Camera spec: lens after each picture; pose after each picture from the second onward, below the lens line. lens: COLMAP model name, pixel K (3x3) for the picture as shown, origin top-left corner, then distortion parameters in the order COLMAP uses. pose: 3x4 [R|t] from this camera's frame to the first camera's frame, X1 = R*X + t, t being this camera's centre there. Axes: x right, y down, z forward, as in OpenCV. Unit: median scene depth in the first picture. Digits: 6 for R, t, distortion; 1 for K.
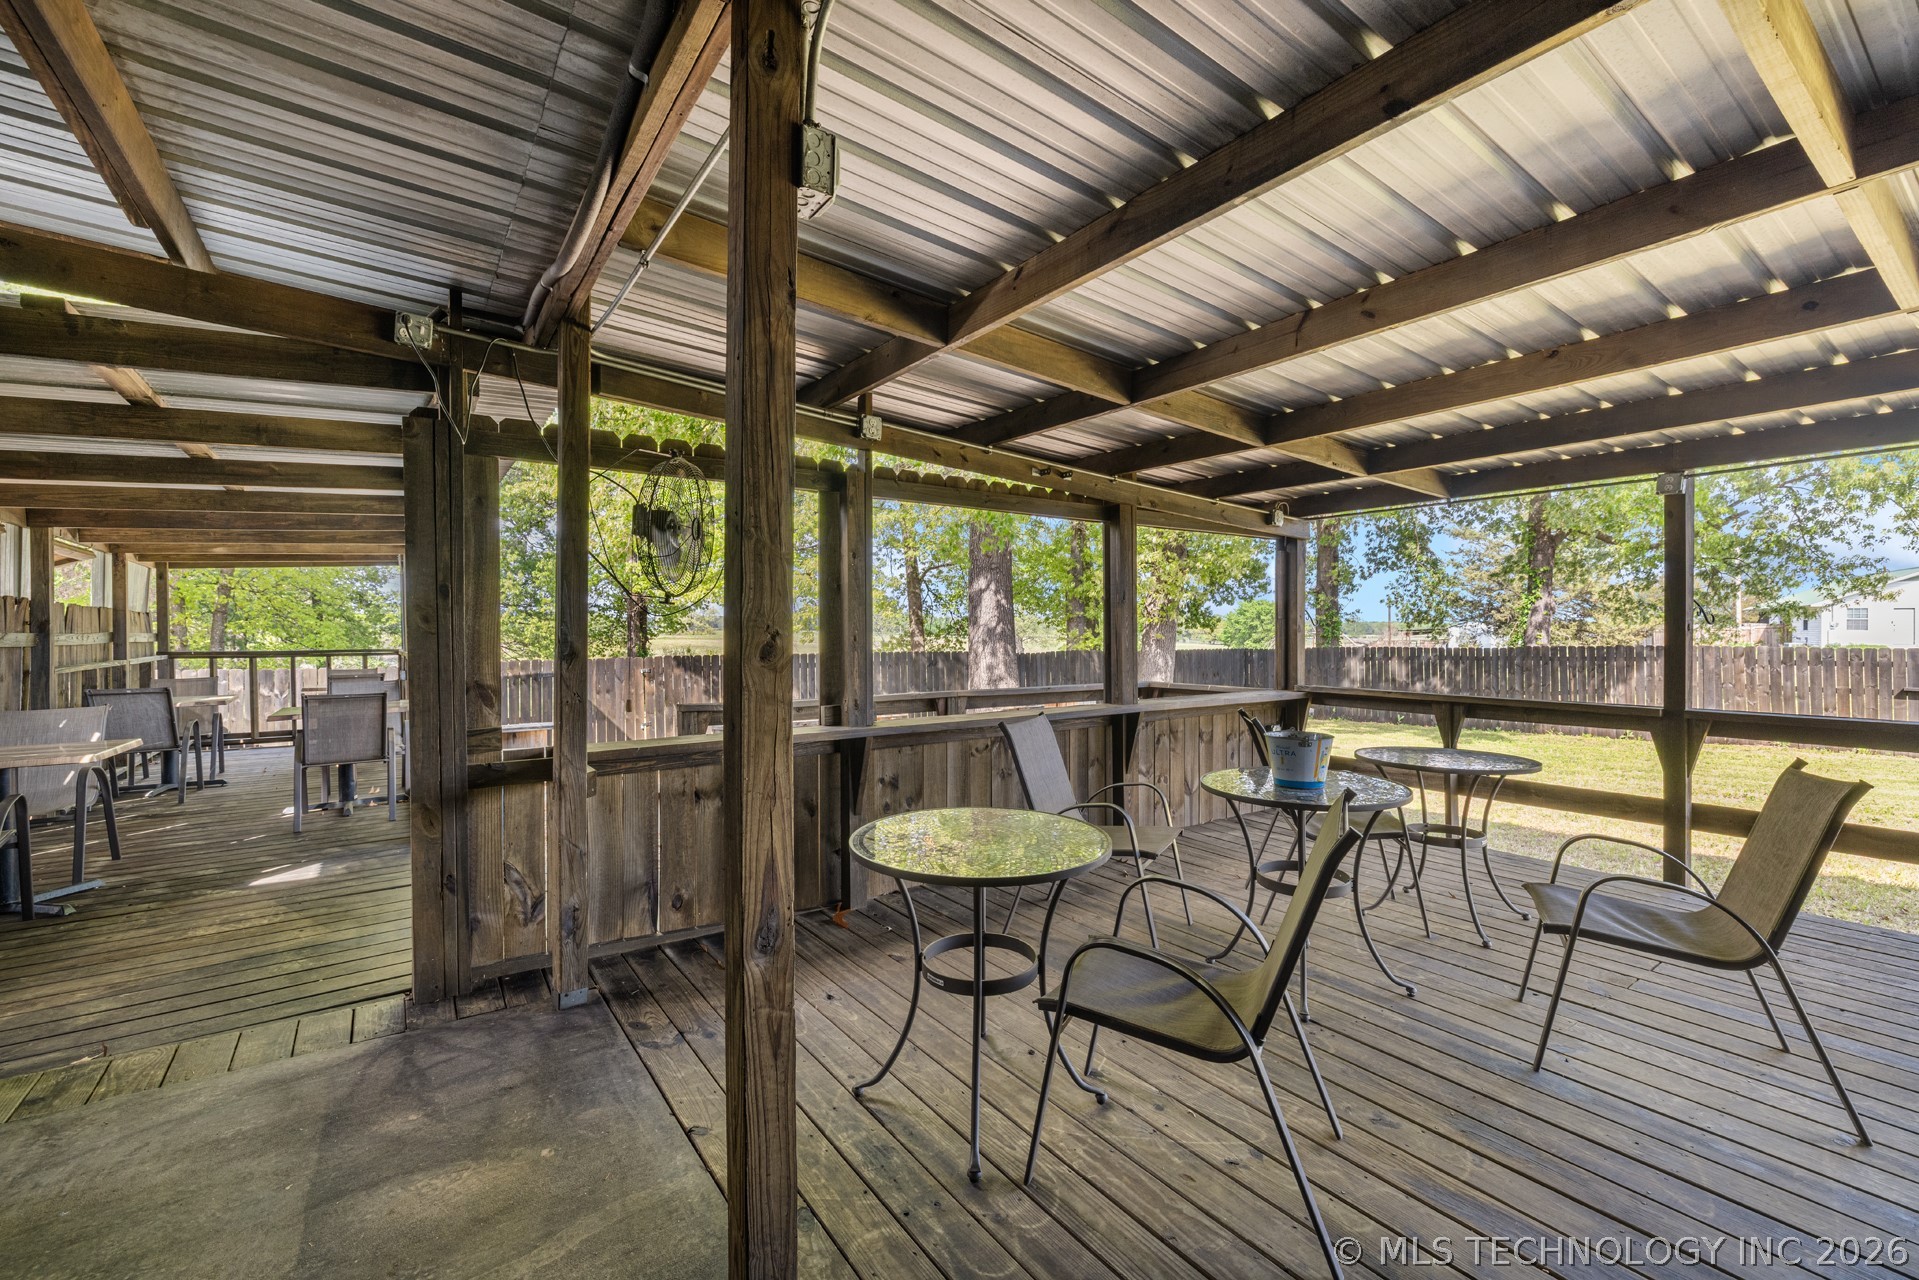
lens RADIAL K [[807.8, 0, 935.8], [0, 807.8, 634.2], [0, 0, 1]] dist [0.009049, 0.000537]
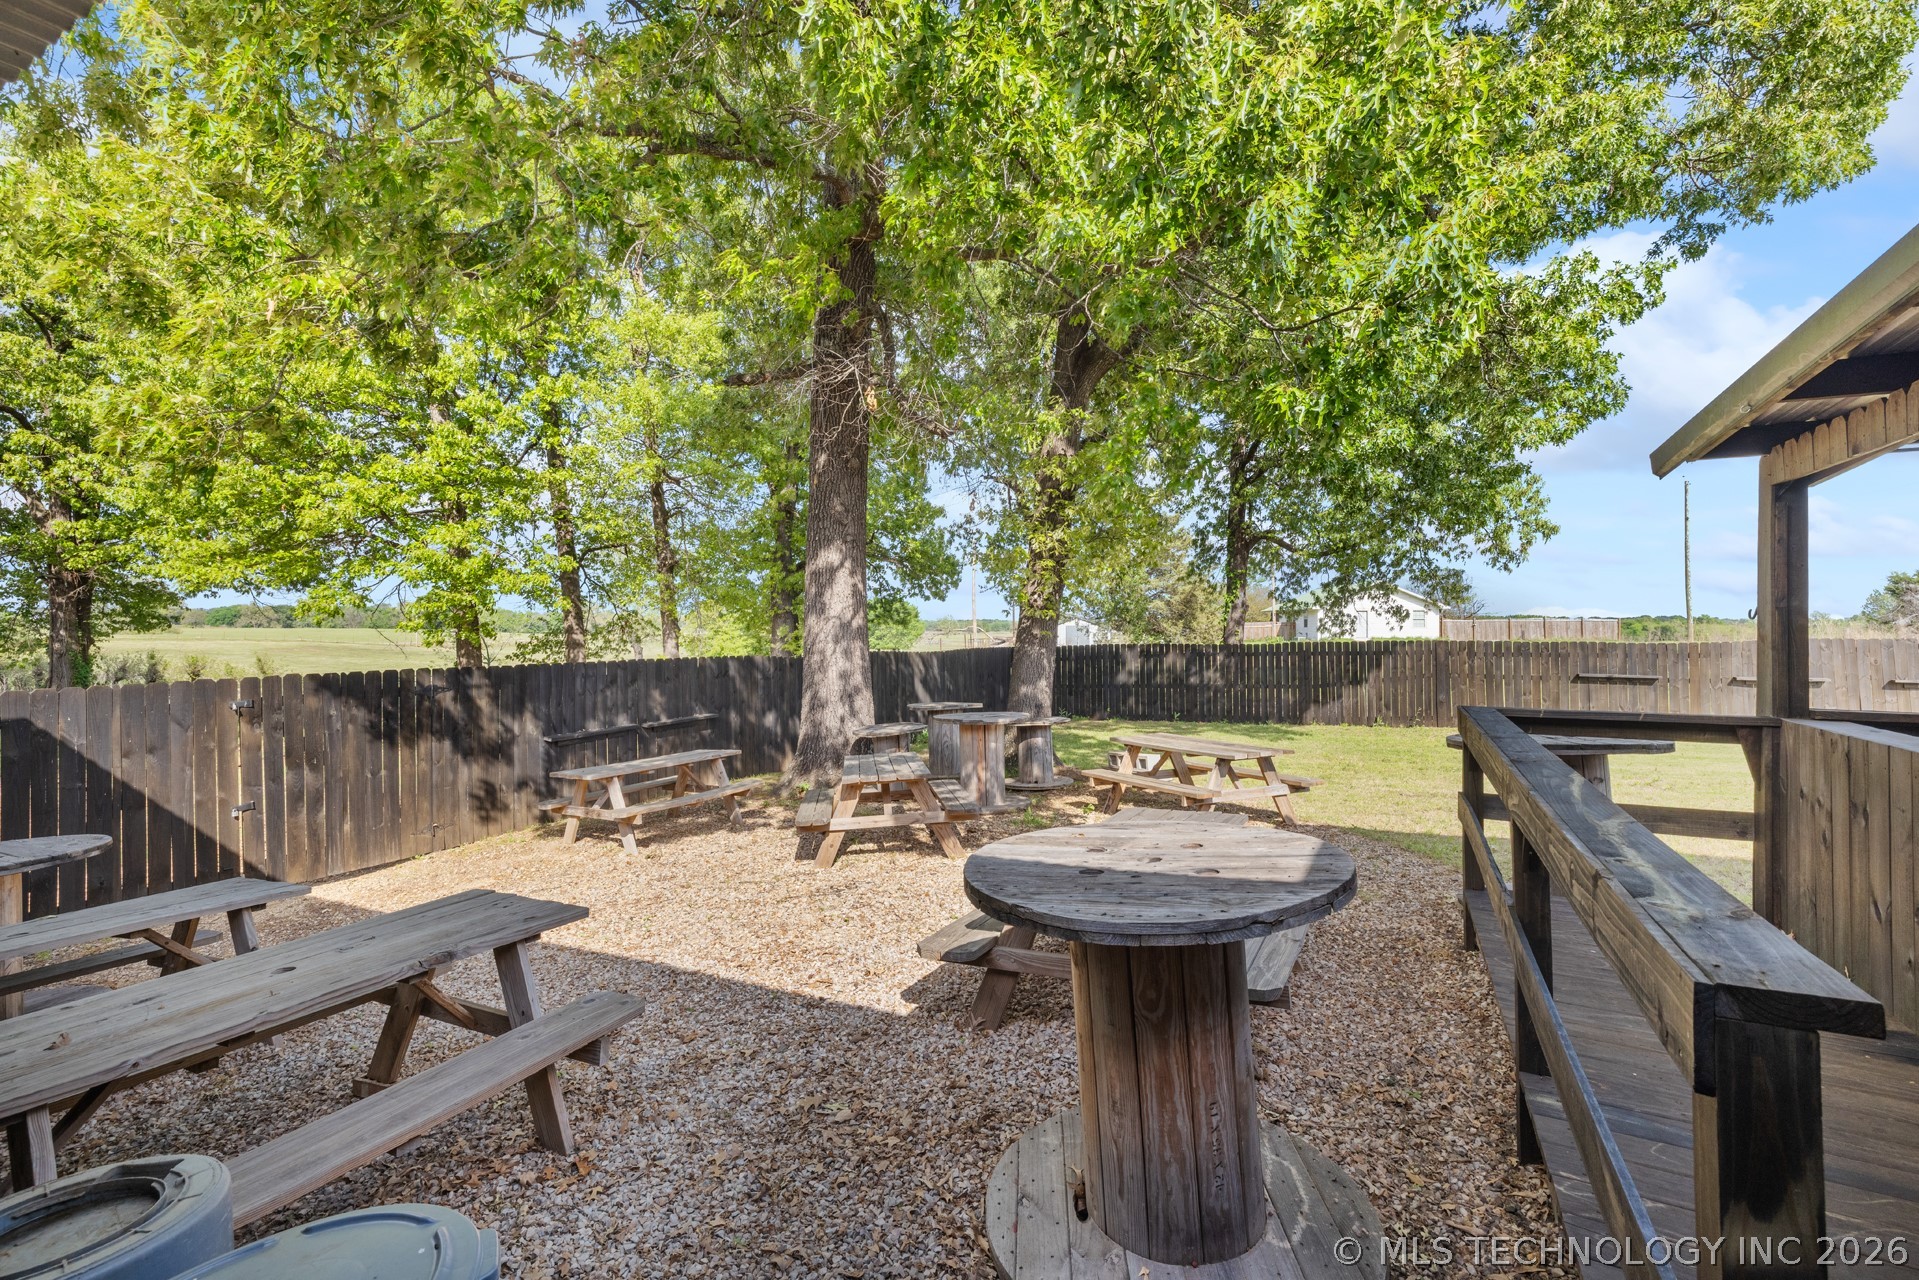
lens RADIAL K [[823.5, 0, 958.0], [0, 823.5, 626.9], [0, 0, 1]] dist [0.001985, 0.000675]
pose [[0.882481, -0.000924, 0.470348, -0.300980], [0.003343, 0.999985, -0.004309, -0.000180], [-0.470337, 0.005375, 0.882471, 0.468552]]
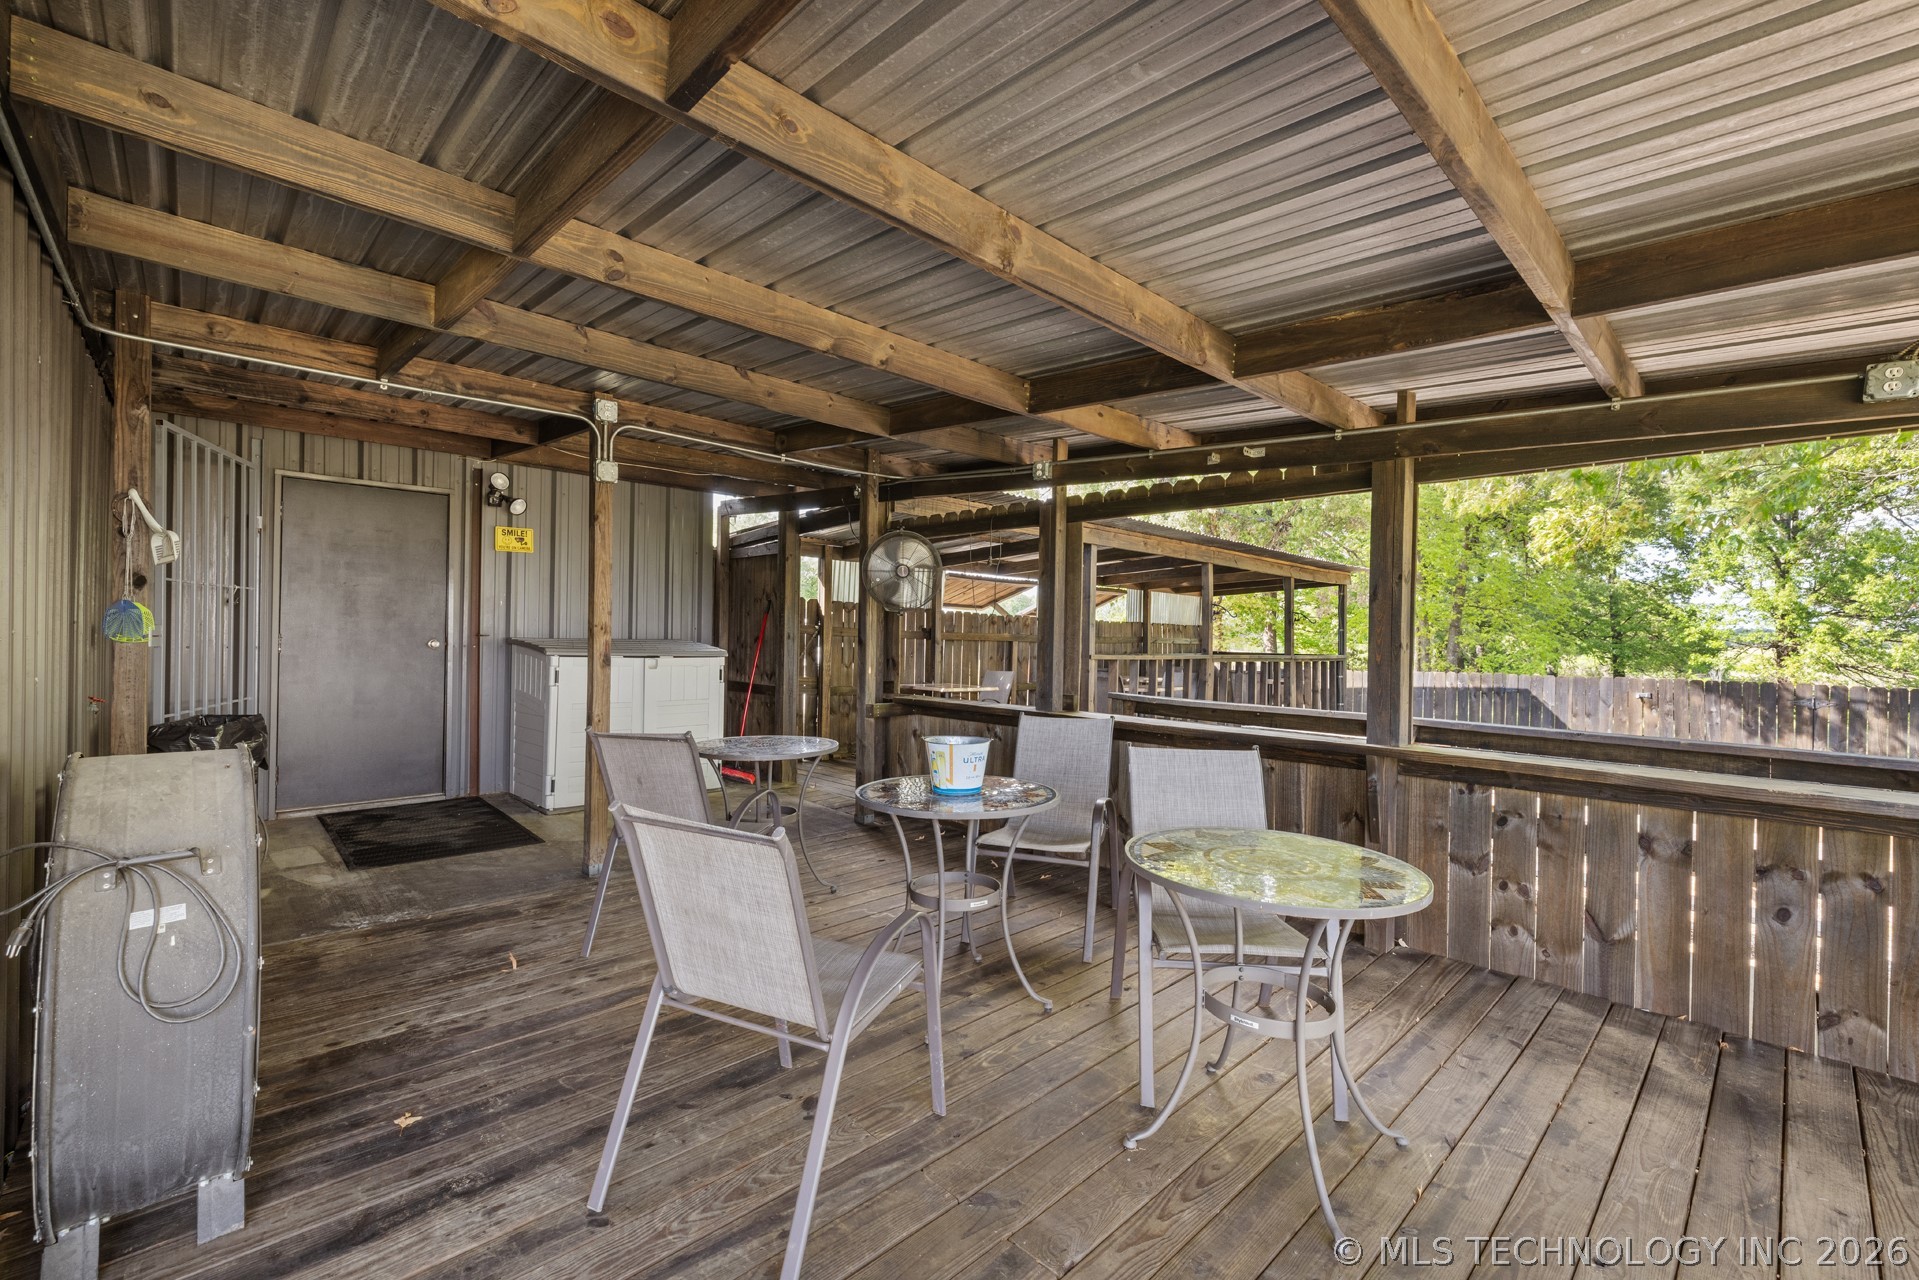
lens RADIAL K [[777.4, 0, 959.5], [0, 777.4, 640.0], [0, 0, 1]] dist [0.000936, 0.000100]
pose [[0.152126, 0.009421, -0.988316, 0.463180], [-0.022561, 0.999727, 0.006058, 0.000429], [0.988104, 0.021376, 0.152297, 0.296901]]
